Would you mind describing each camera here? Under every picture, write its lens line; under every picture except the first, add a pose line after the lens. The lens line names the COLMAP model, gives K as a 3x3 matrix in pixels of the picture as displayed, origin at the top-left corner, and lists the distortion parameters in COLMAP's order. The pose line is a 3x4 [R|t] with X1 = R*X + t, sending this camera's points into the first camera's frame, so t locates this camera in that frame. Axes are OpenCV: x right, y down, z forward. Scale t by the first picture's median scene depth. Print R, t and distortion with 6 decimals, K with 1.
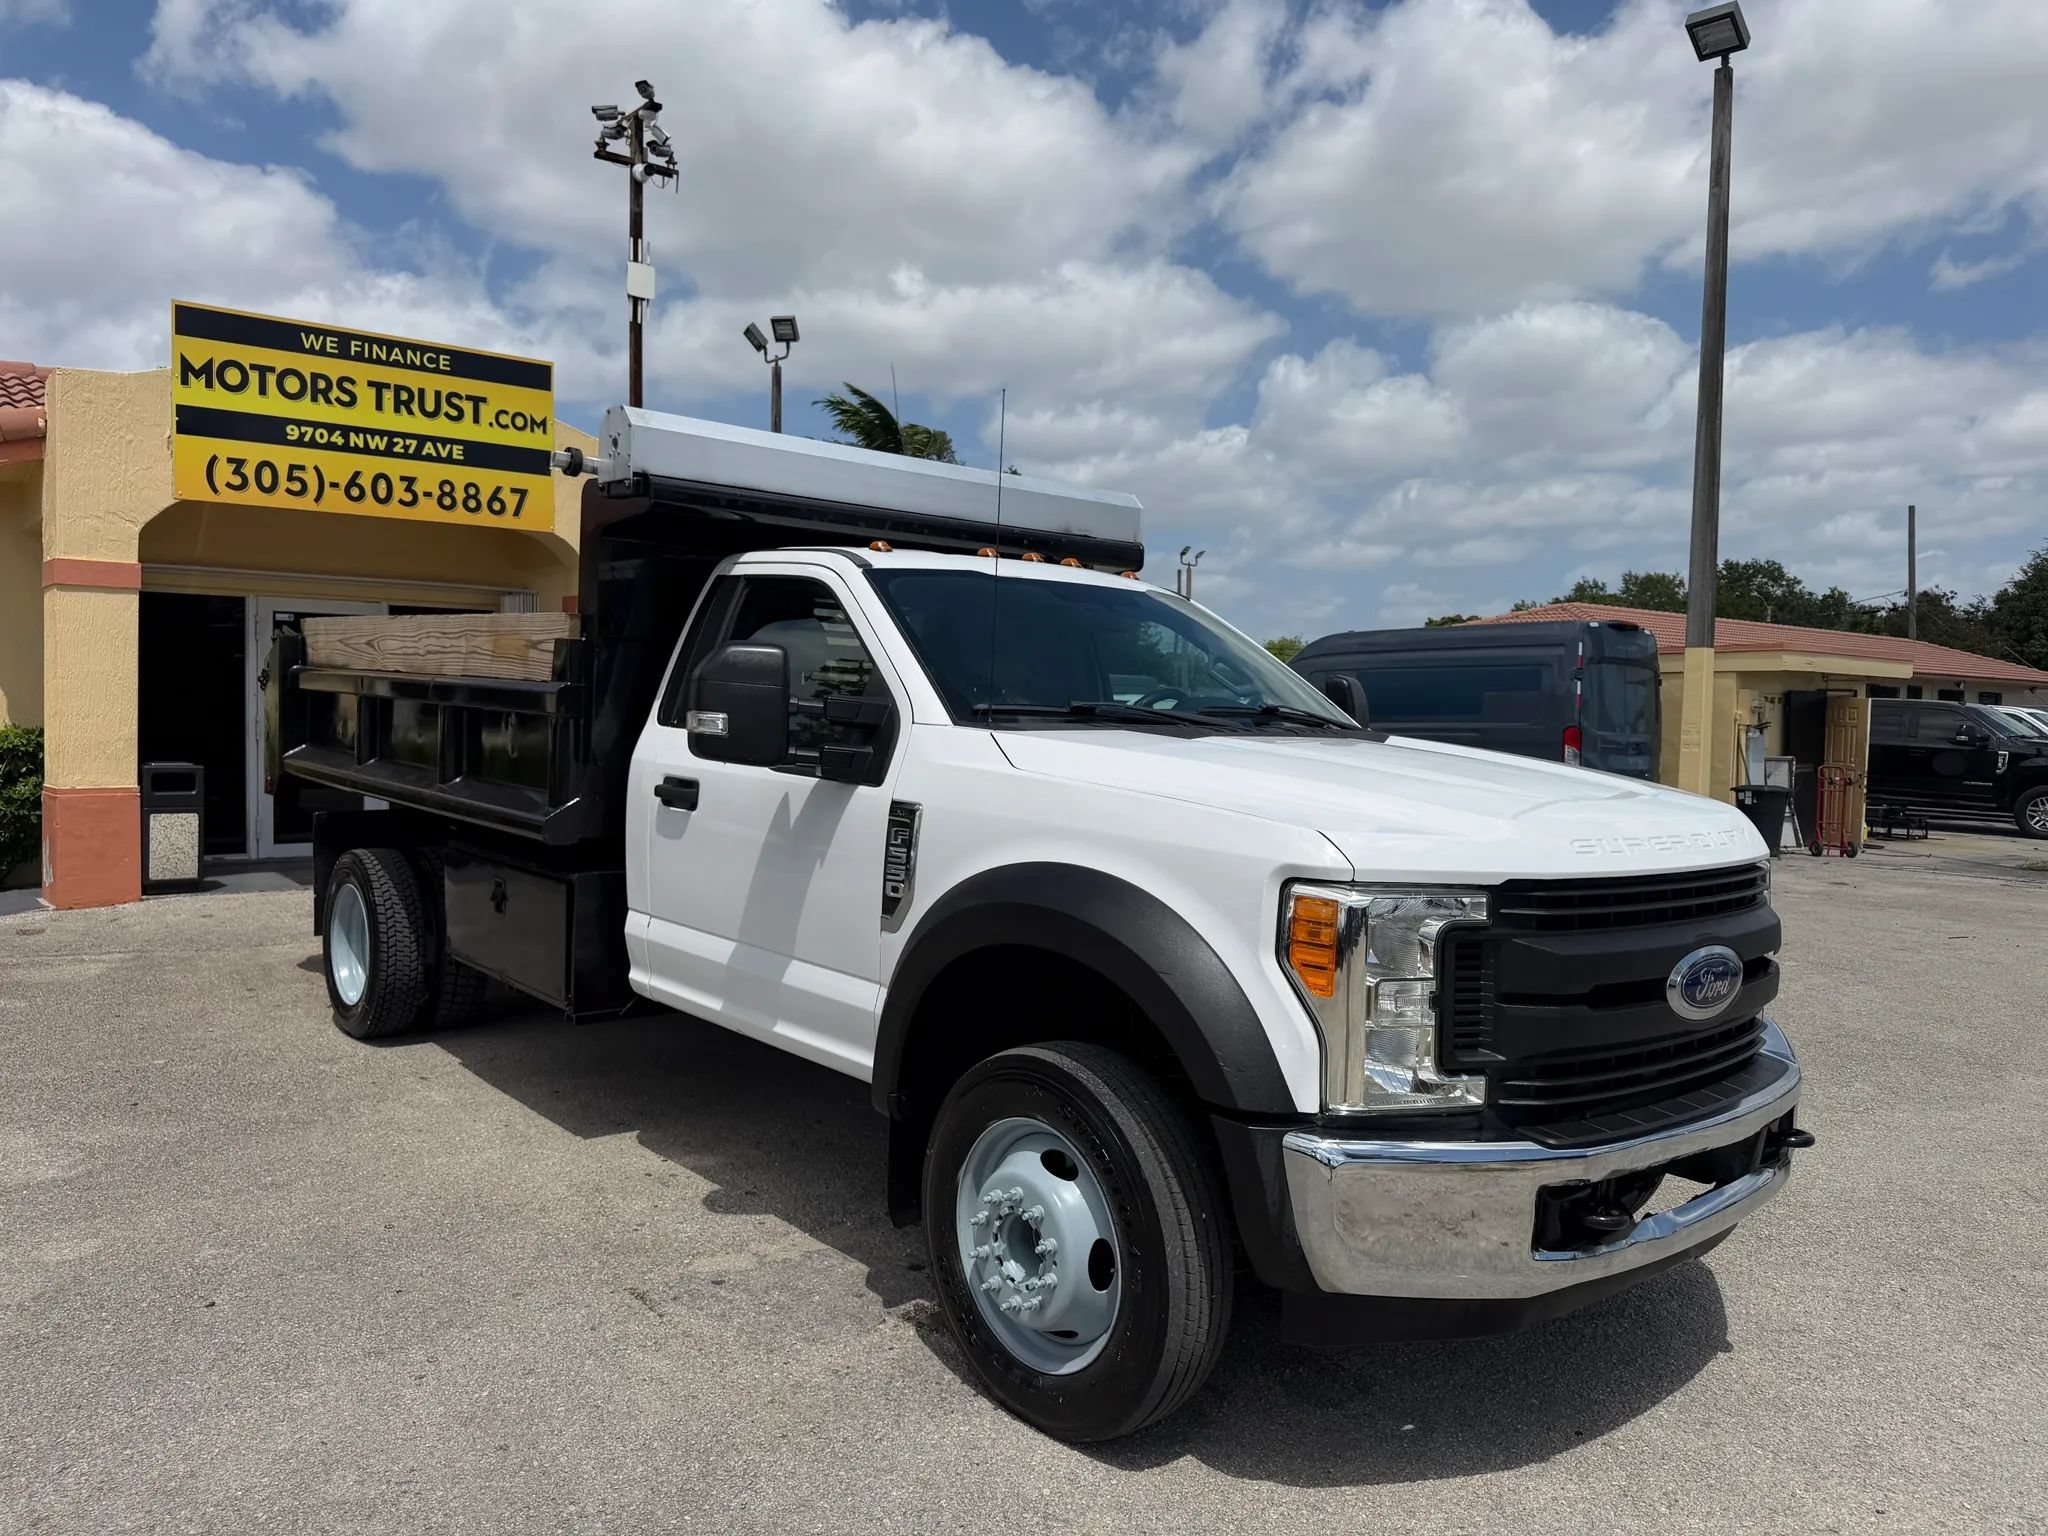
lens RADIAL K [[1440.0, 0, 995.9], [0, 1440.0, 800.5], [0, 0, 1]] dist [-0.002180, -0.010381]
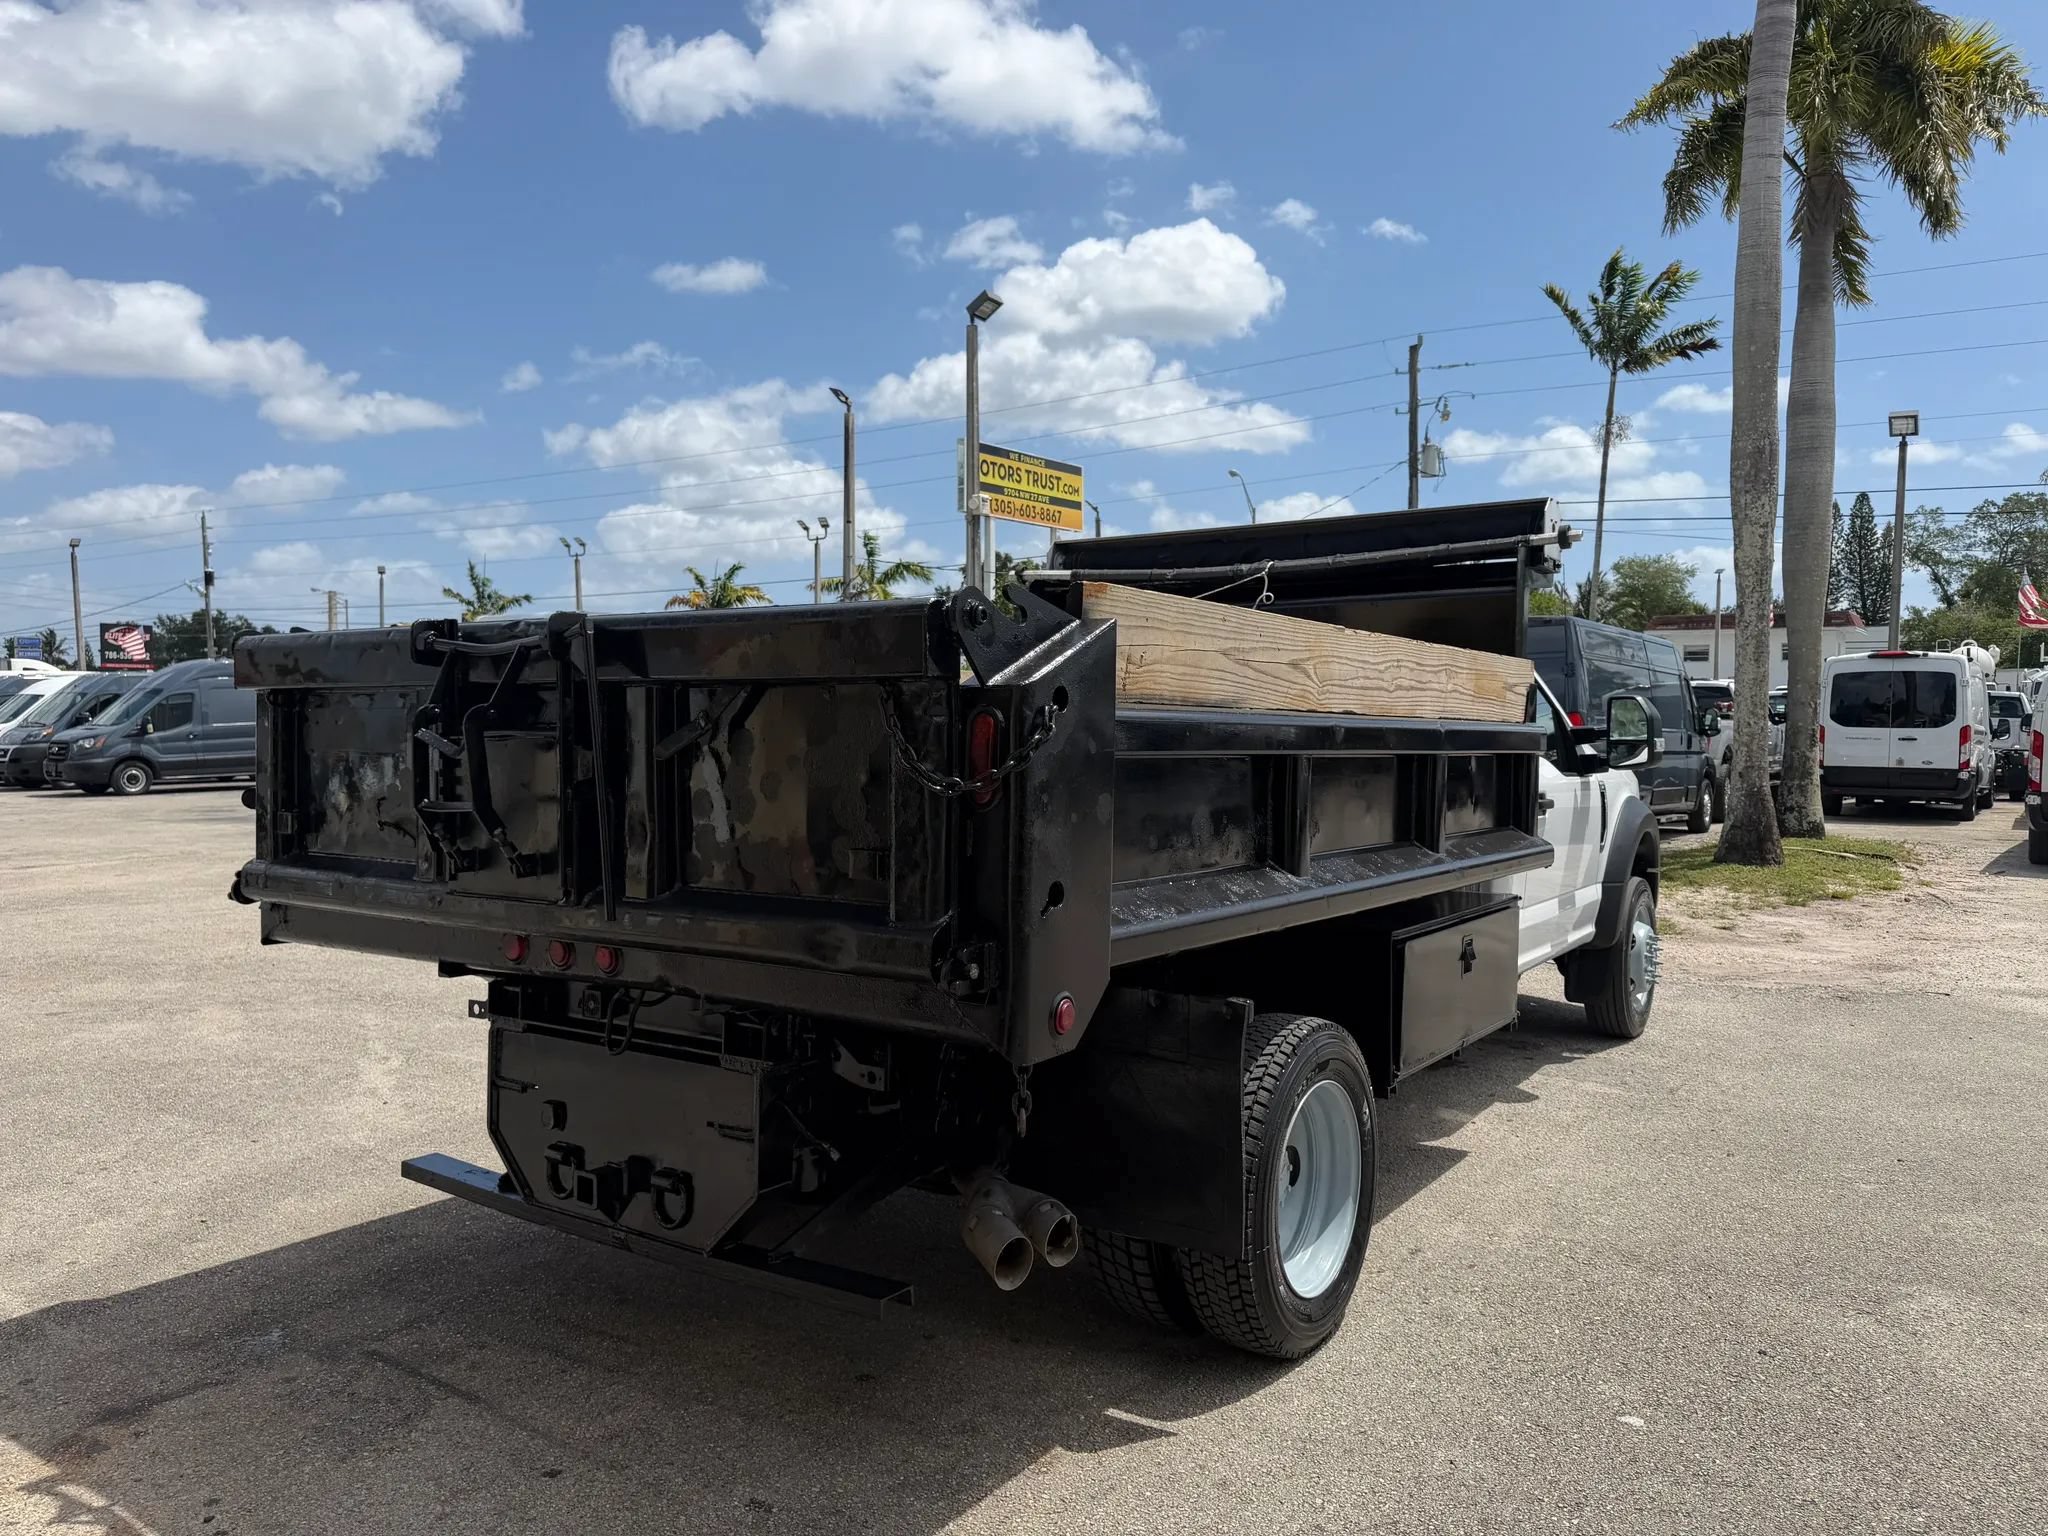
lens RADIAL K [[1427.1, 0, 1008.5], [0, 1427.1, 804.5], [0, 0, 1]] dist [0.002241, -0.001022]
pose [[-0.253967, -0.087548, 0.963243, -0.755125], [0.054588, 0.993010, 0.104647, -0.093850], [-0.965671, 0.079158, -0.247412, 0.996295]]
